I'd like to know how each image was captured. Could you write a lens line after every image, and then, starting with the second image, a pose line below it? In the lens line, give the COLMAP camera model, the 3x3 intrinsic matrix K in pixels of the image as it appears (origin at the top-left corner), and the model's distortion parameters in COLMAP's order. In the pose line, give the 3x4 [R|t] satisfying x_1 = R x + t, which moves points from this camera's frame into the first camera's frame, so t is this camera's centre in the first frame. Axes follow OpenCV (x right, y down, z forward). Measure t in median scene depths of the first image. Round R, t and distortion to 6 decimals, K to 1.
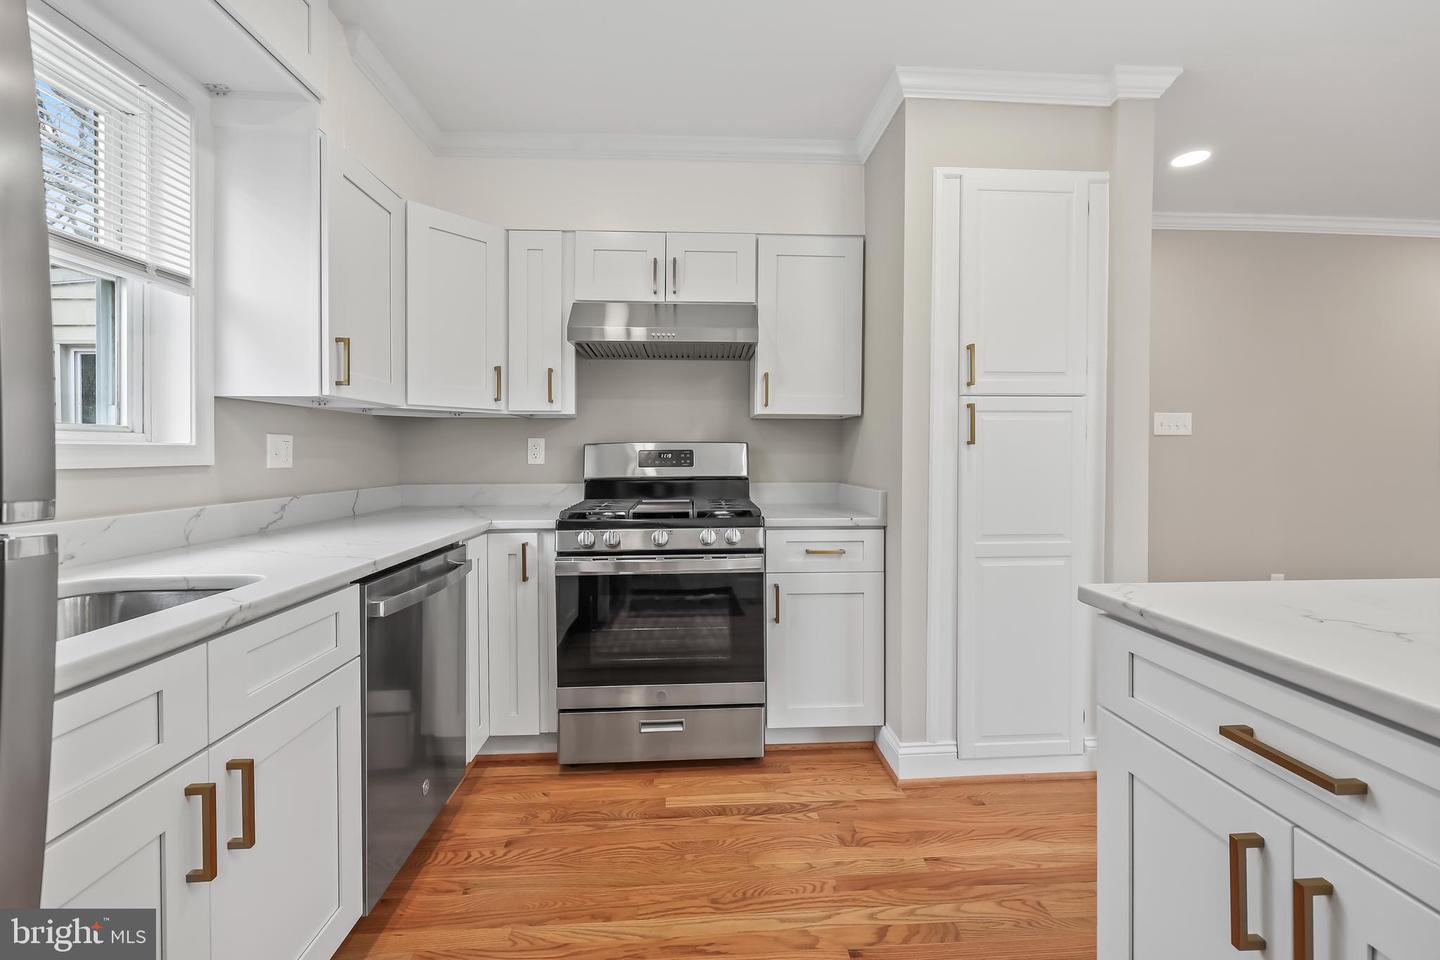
lens RADIAL K [[591.6, 0, 715.2], [0, 591.6, 456.2], [0, 0, 1]] dist [-0.000563, 0.001444]
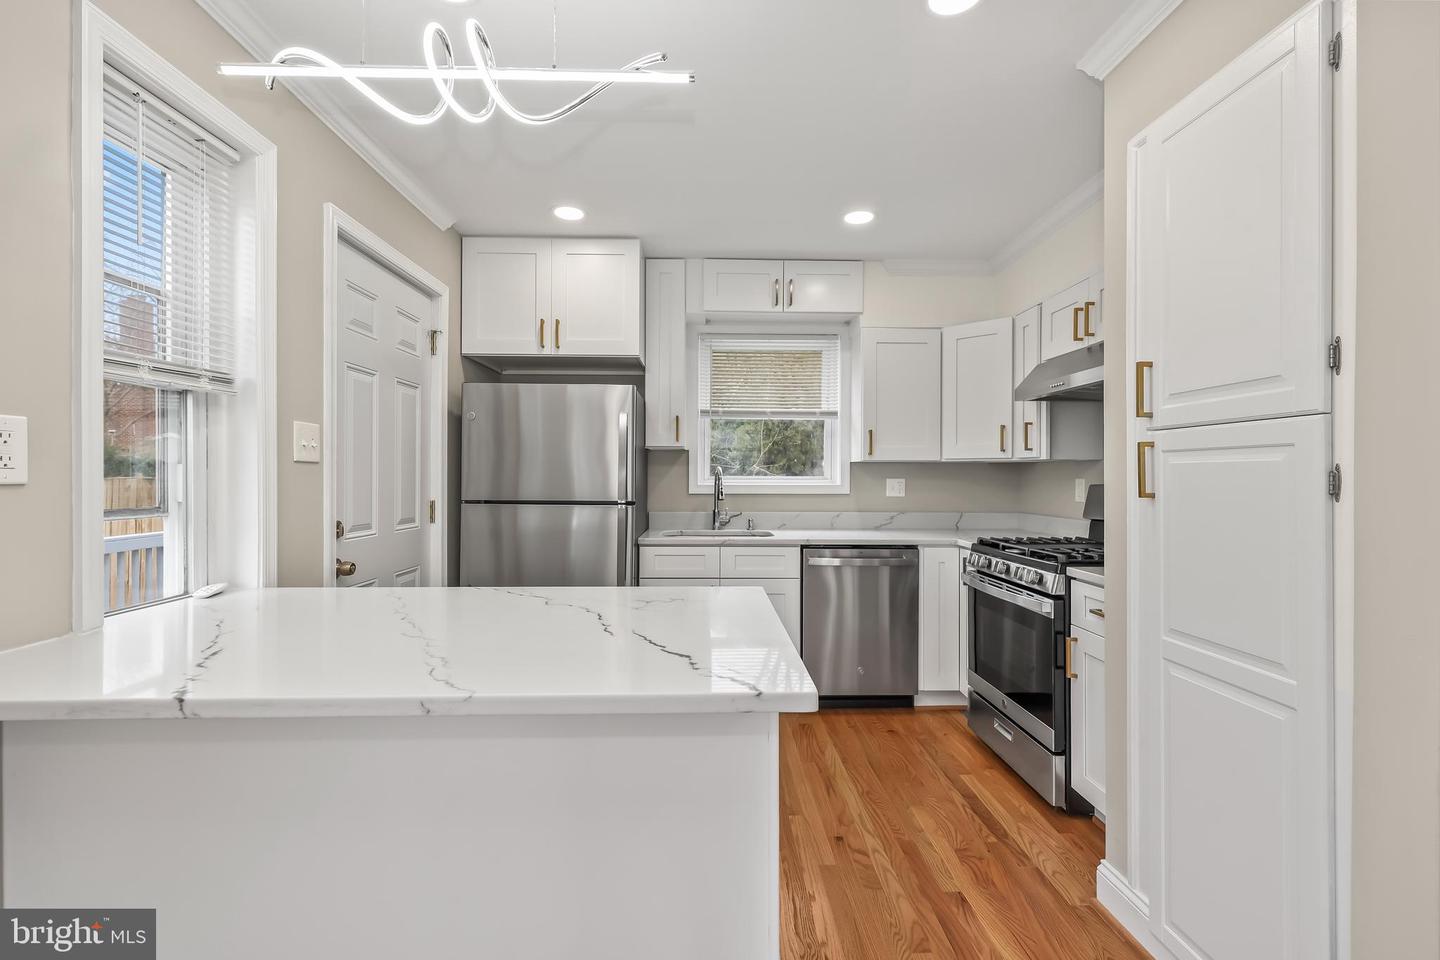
lens RADIAL K [[653.0, 0, 735.6], [0, 653.0, 463.7], [0, 0, 1]] dist [0.003252, 0.000622]
pose [[-0.019093, -0.014867, -0.999707, 1.492312], [-0.009814, 0.999844, -0.014681, -0.054305], [0.999770, 0.009531, -0.019236, 0.603398]]
